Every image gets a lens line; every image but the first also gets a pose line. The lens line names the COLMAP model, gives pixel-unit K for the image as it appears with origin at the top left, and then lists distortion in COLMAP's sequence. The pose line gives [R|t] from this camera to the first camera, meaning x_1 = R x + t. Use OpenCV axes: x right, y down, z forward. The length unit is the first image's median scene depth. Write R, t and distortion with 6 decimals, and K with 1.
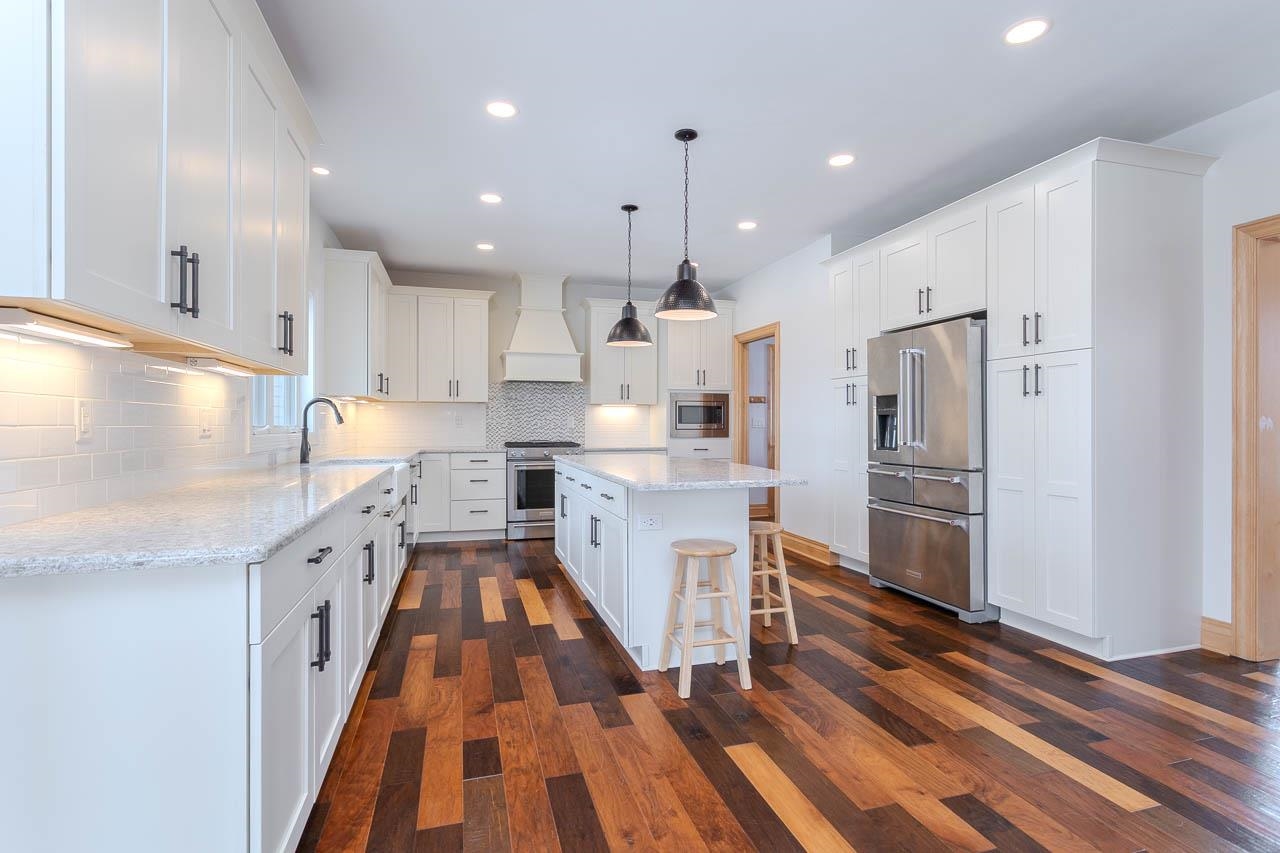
lens RADIAL K [[601.4, 0, 635.0], [0, 601.4, 426.2], [0, 0, 1]] dist [-0.001503, 0.000120]
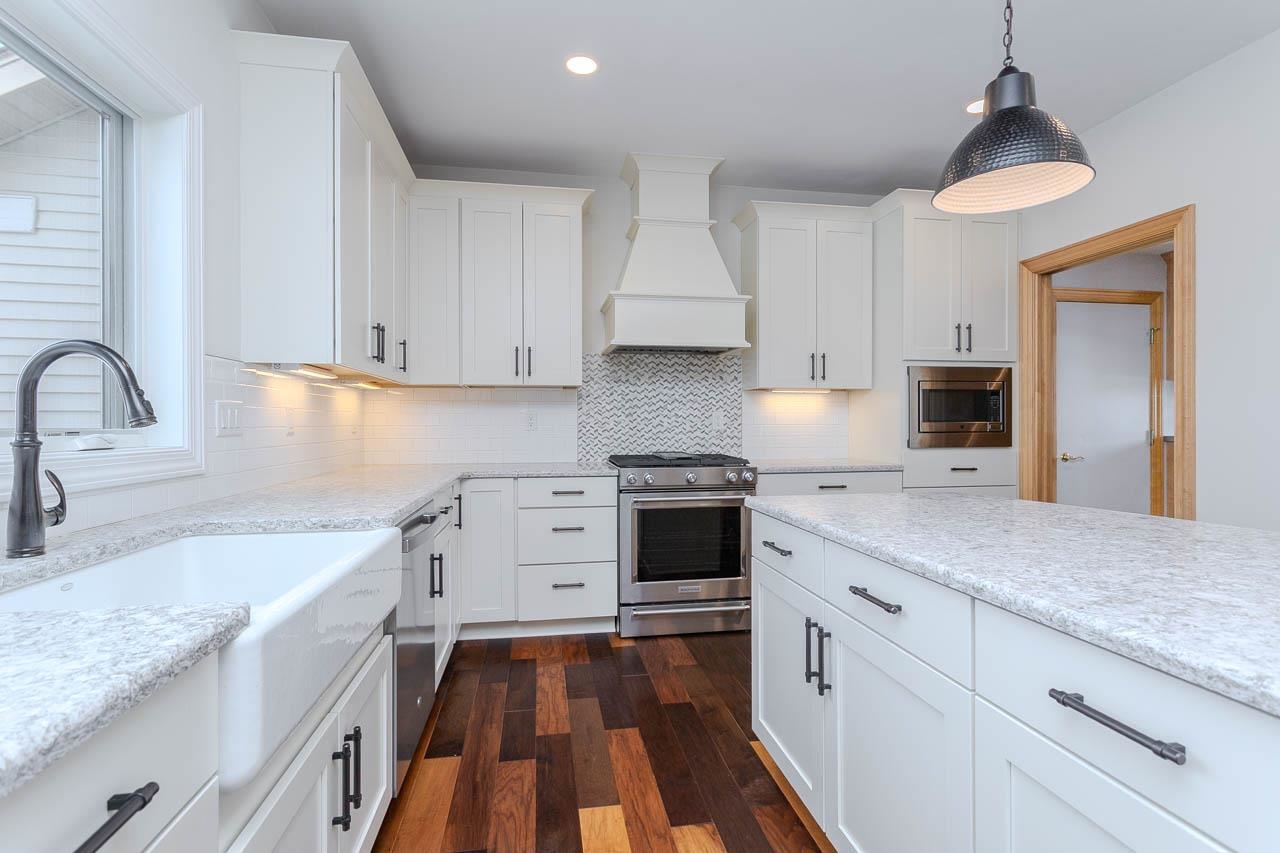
lens RADIAL K [[612.8, 0, 638.6], [0, 612.8, 427.1], [0, 0, 1]] dist [-0.001243, 0.000178]
pose [[0.992728, -0.003788, -0.120322, -0.128211], [0.003716, 0.999993, -0.000818, -0.000357], [0.120324, 0.000365, 0.992735, 0.453770]]
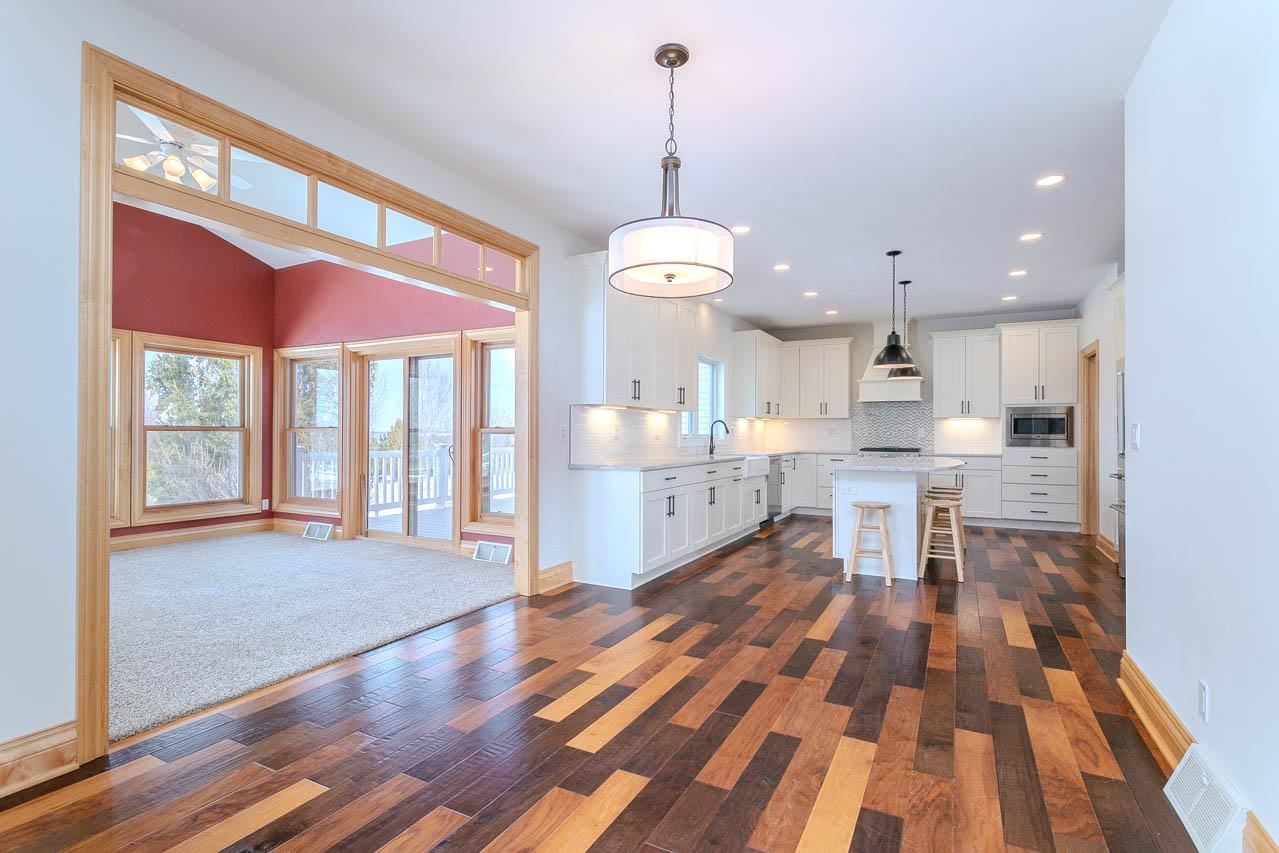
lens RADIAL K [[600.9, 0, 634.5], [0, 600.9, 426.2], [0, 0, 1]] dist [-0.001503, 0.000120]
pose [[0.709200, -0.007365, -0.704969, 0.395645], [-0.004349, 0.999881, -0.014821, 0.000958], [0.704994, 0.013577, 0.709083, -0.336450]]
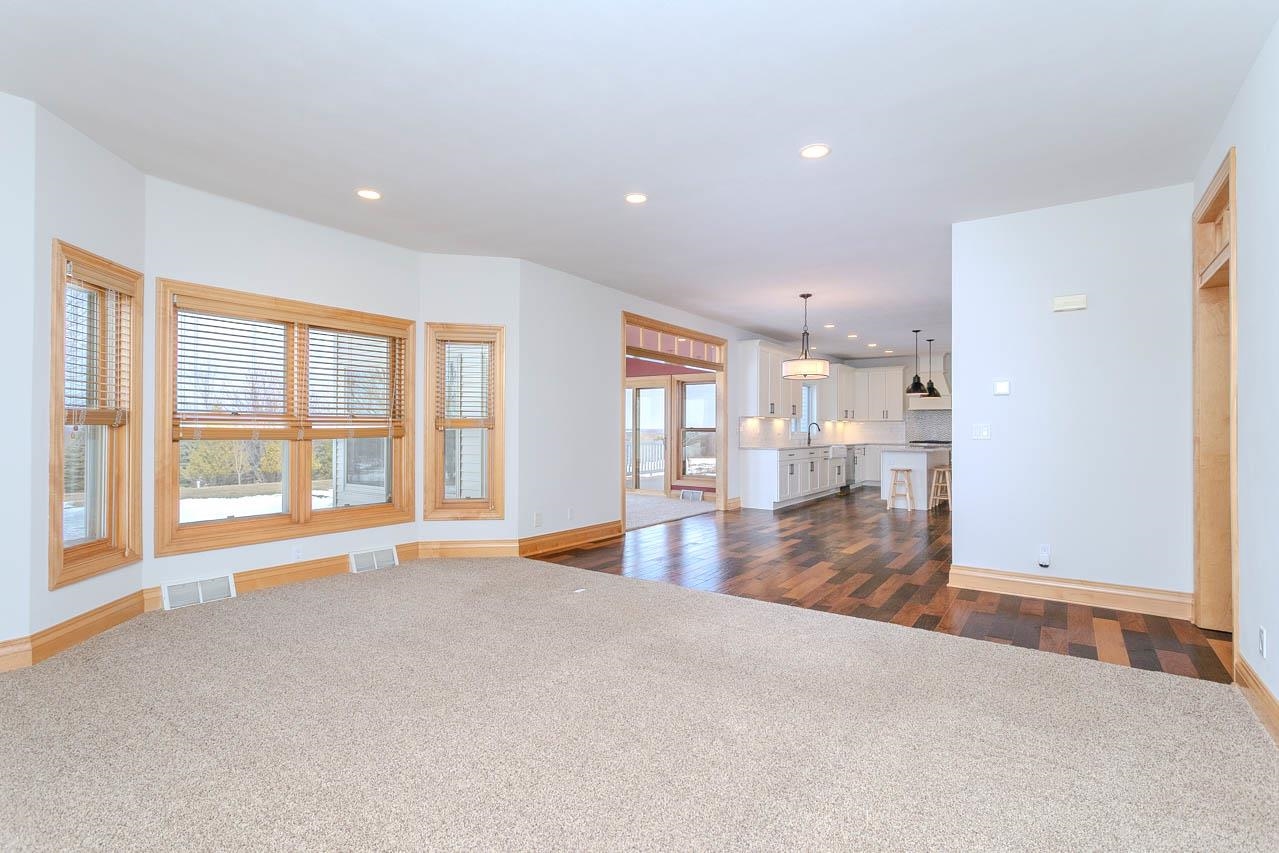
lens RADIAL K [[605.5, 0, 643.6], [0, 605.5, 424.6], [0, 0, 1]] dist [0.000481, 0.000243]
pose [[0.626001, -0.004342, -0.779810, 0.837433], [-0.004910, 0.999943, -0.009509, -0.002916], [0.779807, 0.009781, 0.625944, -1.001960]]
